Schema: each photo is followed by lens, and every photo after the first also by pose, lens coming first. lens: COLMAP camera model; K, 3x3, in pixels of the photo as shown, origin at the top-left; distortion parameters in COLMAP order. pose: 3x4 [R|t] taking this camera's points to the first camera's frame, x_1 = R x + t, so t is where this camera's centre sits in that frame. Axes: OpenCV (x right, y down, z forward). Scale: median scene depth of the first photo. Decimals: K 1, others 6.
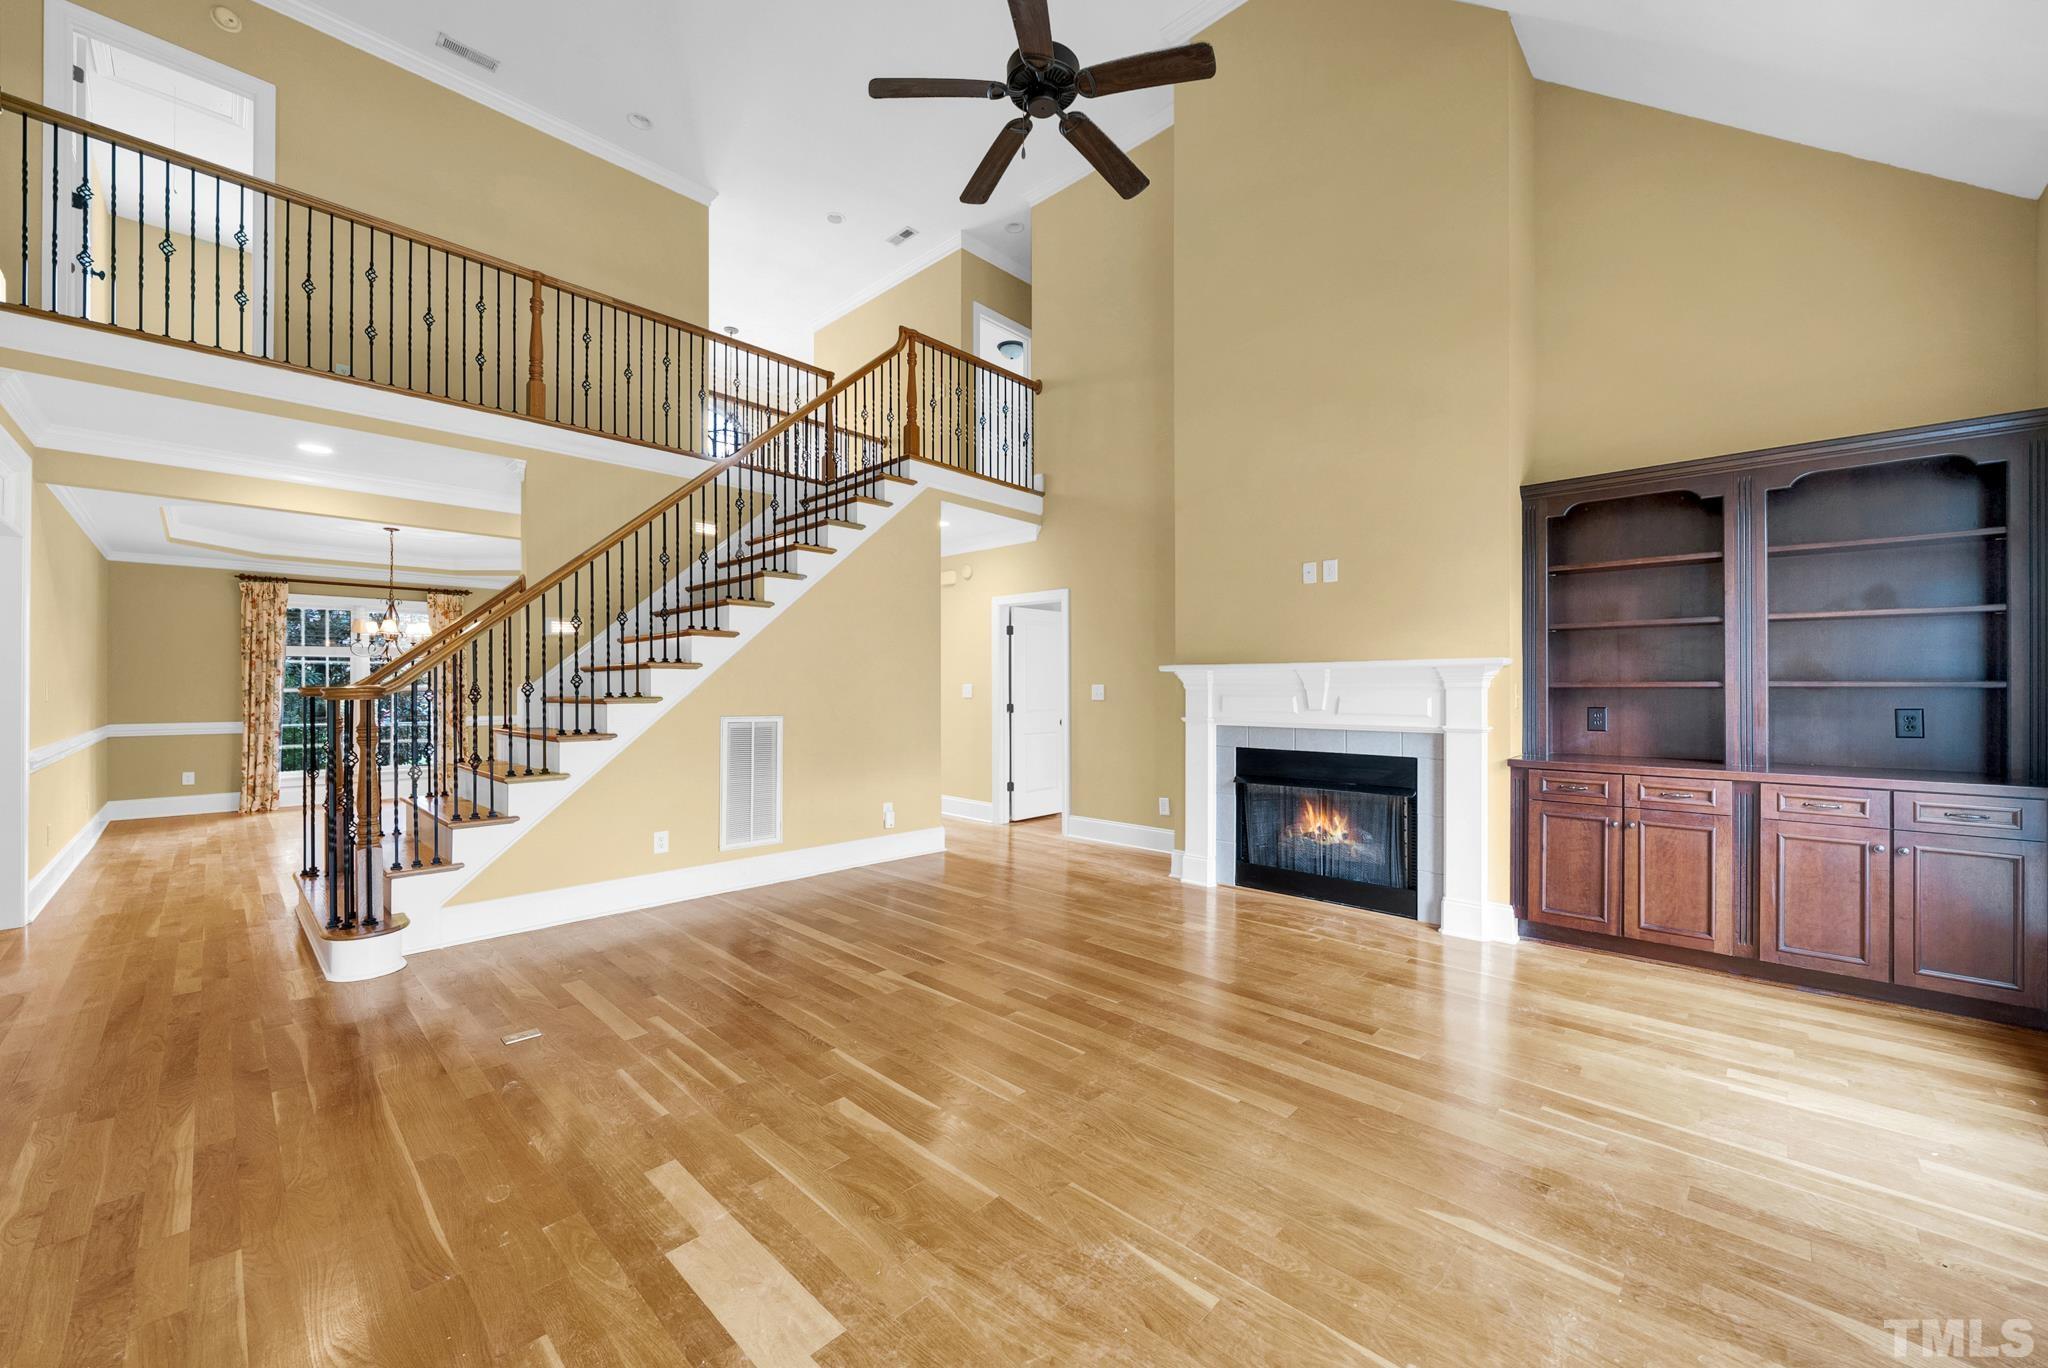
lens RADIAL K [[776.3, 0, 1037.2], [0, 776.3, 686.1], [0, 0, 1]] dist [-0.003863, 0.000111]
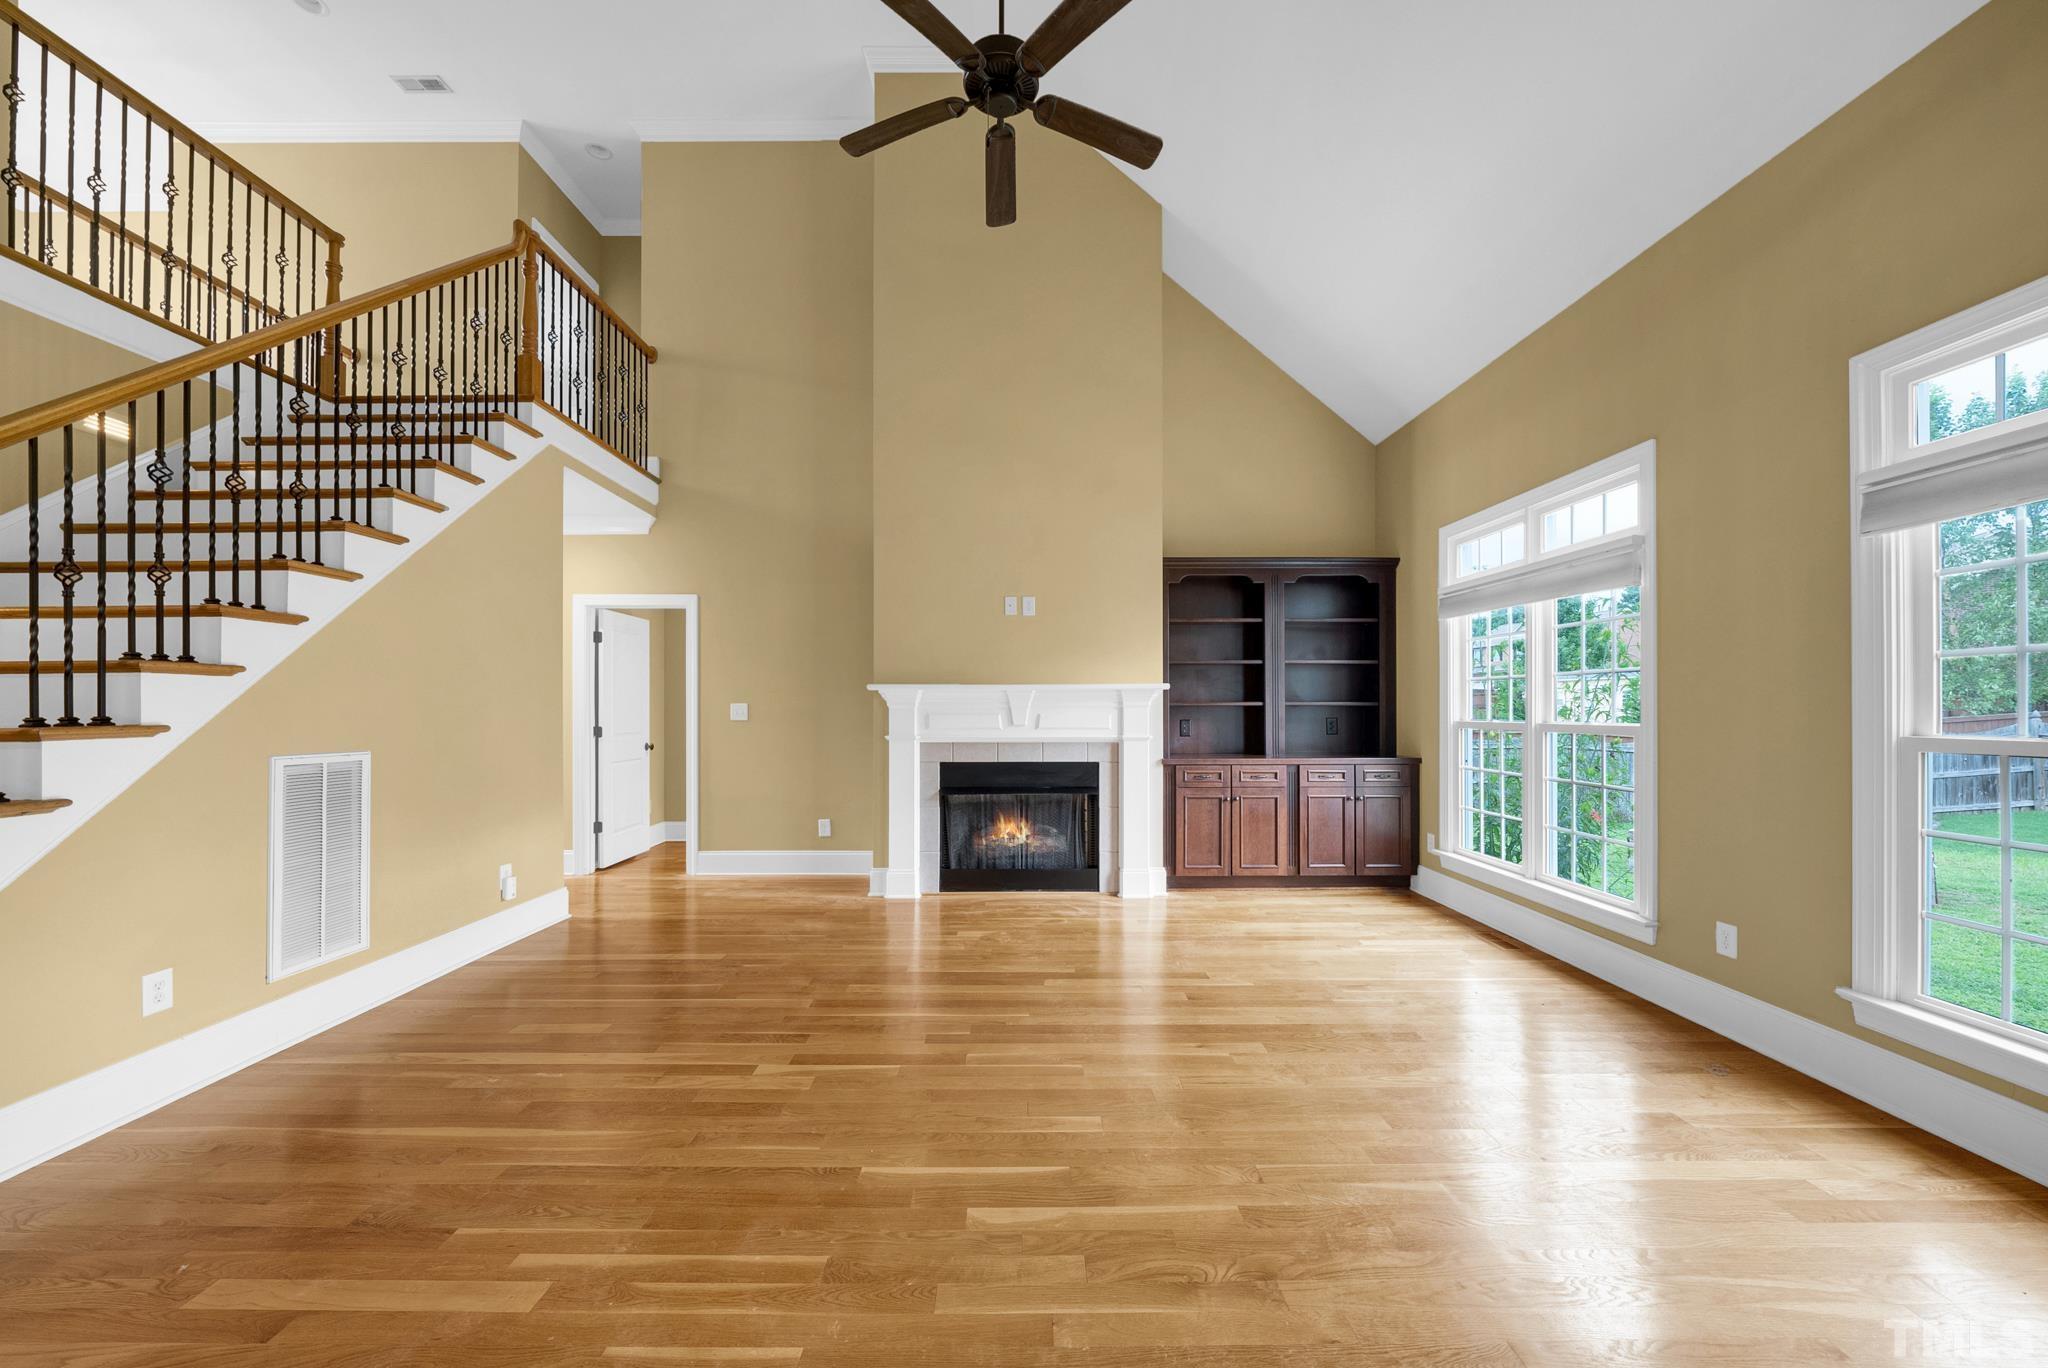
lens RADIAL K [[731.5, 0, 1017.5], [0, 731.5, 704.6], [0, 0, 1]] dist [-0.006778, -0.000160]
pose [[0.728913, 0.001271, 0.684605, -0.394023], [0.000739, 0.999996, -0.002643, 0.002520], [-0.684606, 0.002433, 0.728909, 0.217745]]
